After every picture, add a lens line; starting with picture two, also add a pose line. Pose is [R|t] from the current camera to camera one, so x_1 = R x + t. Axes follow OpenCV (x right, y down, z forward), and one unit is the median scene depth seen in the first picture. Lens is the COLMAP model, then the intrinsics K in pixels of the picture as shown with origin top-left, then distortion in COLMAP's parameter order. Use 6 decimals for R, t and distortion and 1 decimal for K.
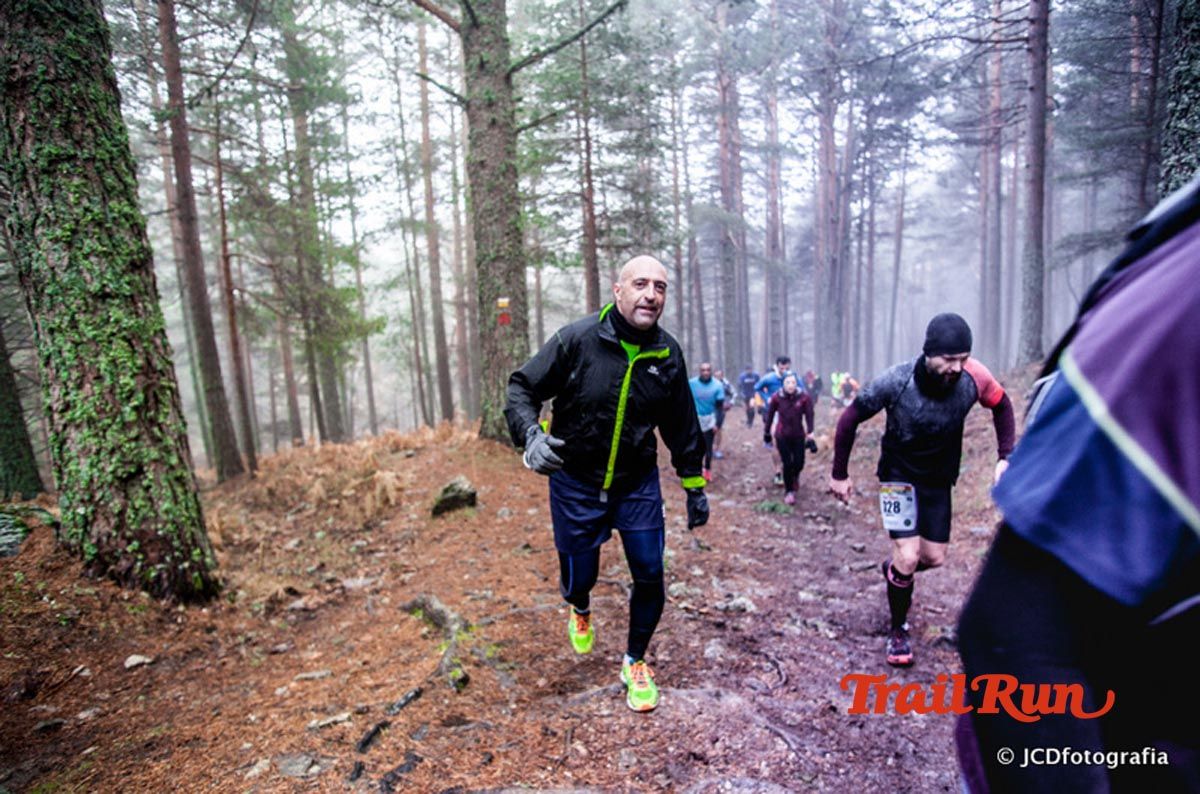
lens RADIAL K [[732.1, 0, 607.2], [0, 732.1, 401.9], [0, 0, 1]] dist [-0.094410, 0.050586]
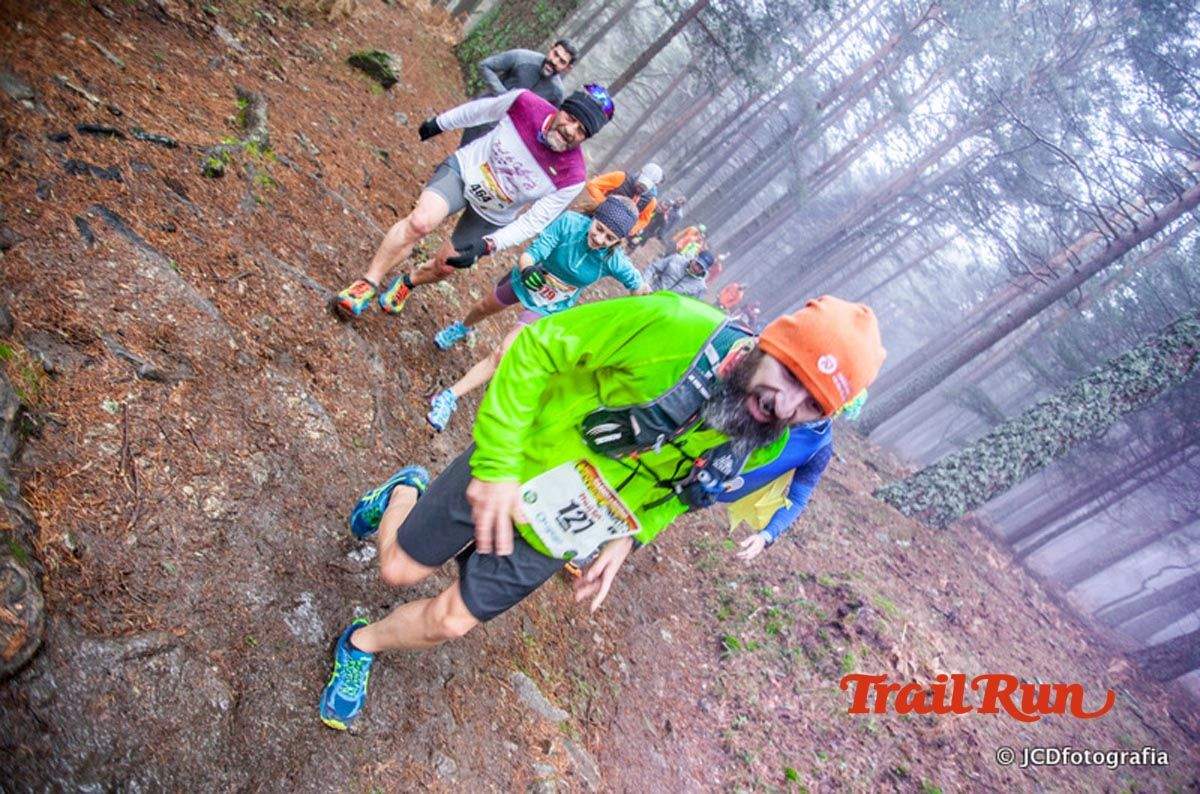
lens RADIAL K [[732.1, 0, 606.1], [0, 732.1, 402.4], [0, 0, 1]] dist [-0.094410, 0.050586]
pose [[0.639017, 0.722867, 0.262909, 0.043123], [-0.769109, 0.605518, 0.204497, -0.018956], [-0.011372, -0.332883, 0.942900, -0.029480]]
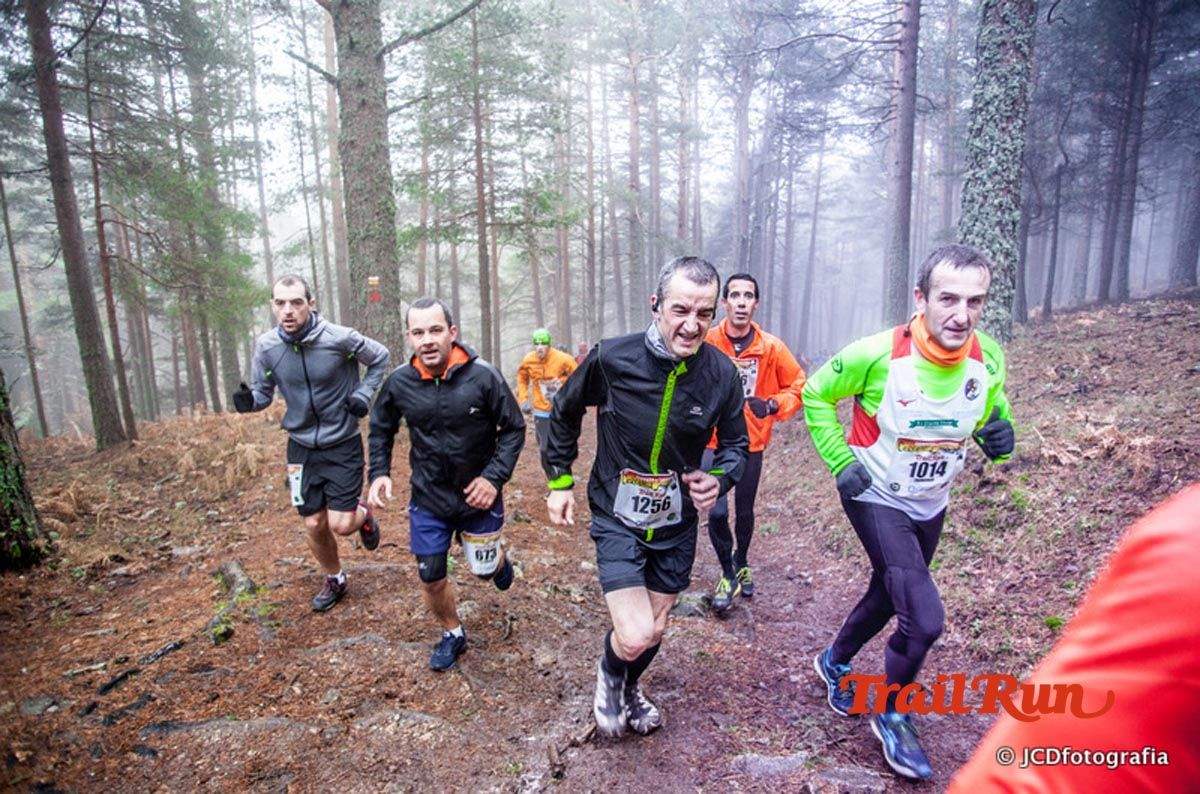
lens RADIAL K [[732.1, 0, 607.0], [0, 732.1, 406.9], [0, 0, 1]] dist [-0.094410, 0.050586]
pose [[0.995732, 0.017248, 0.090668, 0.095806], [-0.021573, 0.998665, 0.046933, -0.013469], [-0.089737, -0.048689, 0.994775, -0.052136]]
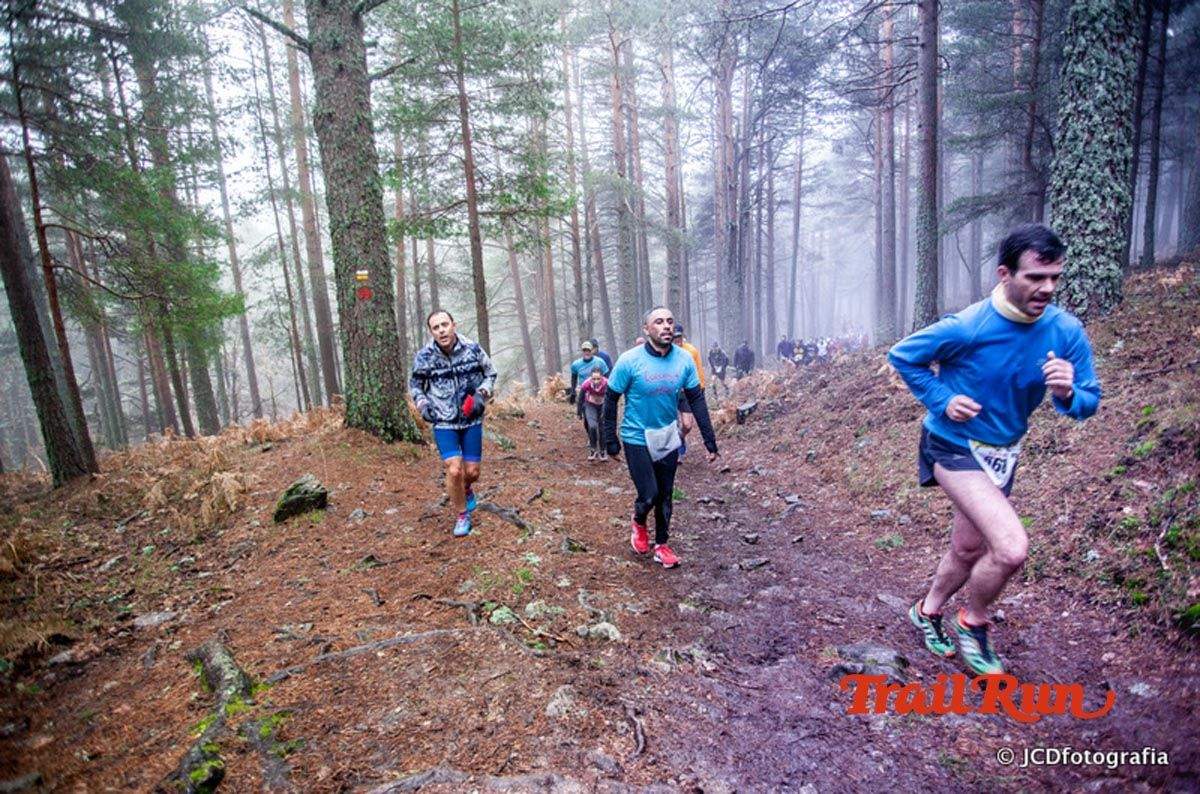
lens RADIAL K [[732.1, 0, 605.5], [0, 732.1, 408.4], [0, 0, 1]] dist [-0.094410, 0.050586]
pose [[0.992235, -0.037628, 0.118551, 0.042029], [0.032286, 0.998389, 0.046658, -0.004967], [-0.120116, -0.042468, 0.991851, 0.081845]]
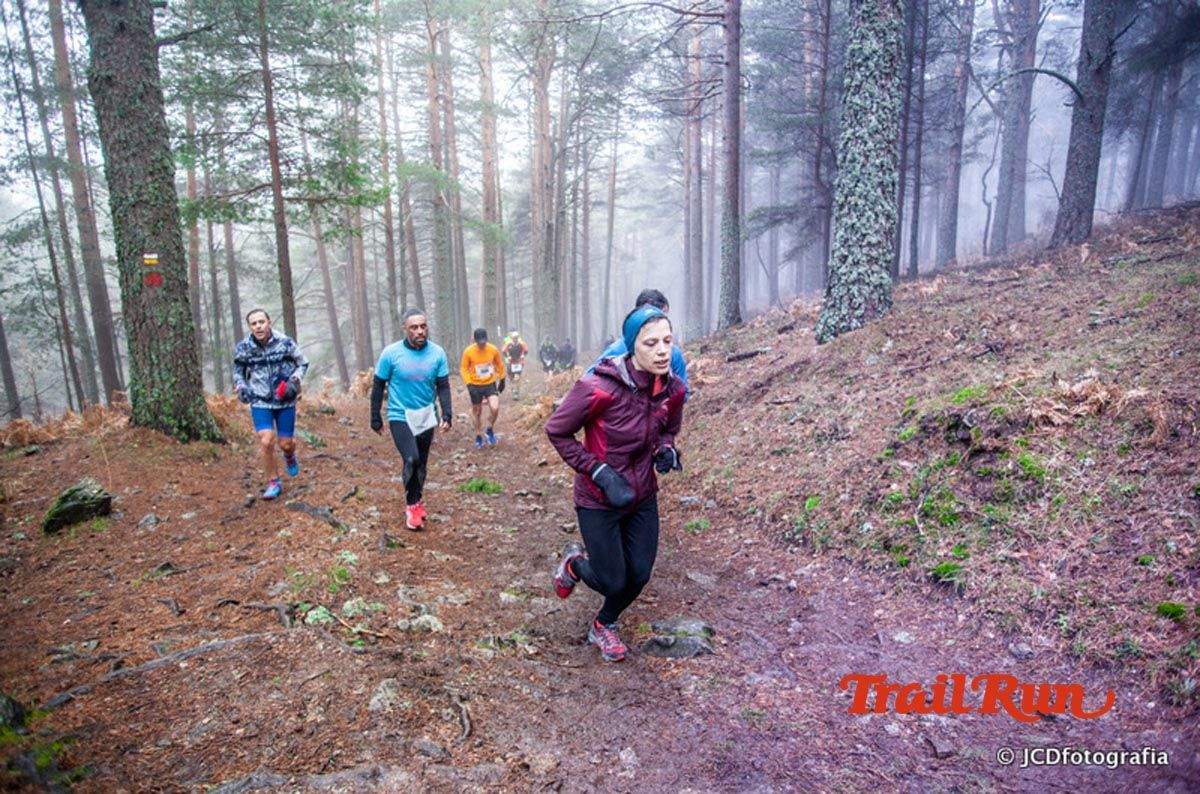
lens RADIAL K [[732.1, 0, 606.6], [0, 732.1, 405.8], [0, 0, 1]] dist [-0.094410, 0.050586]
pose [[0.931410, -0.044548, 0.361236, 0.038813], [0.026317, 0.998126, 0.055236, -0.002974], [-0.363020, -0.041941, 0.930837, 0.073511]]
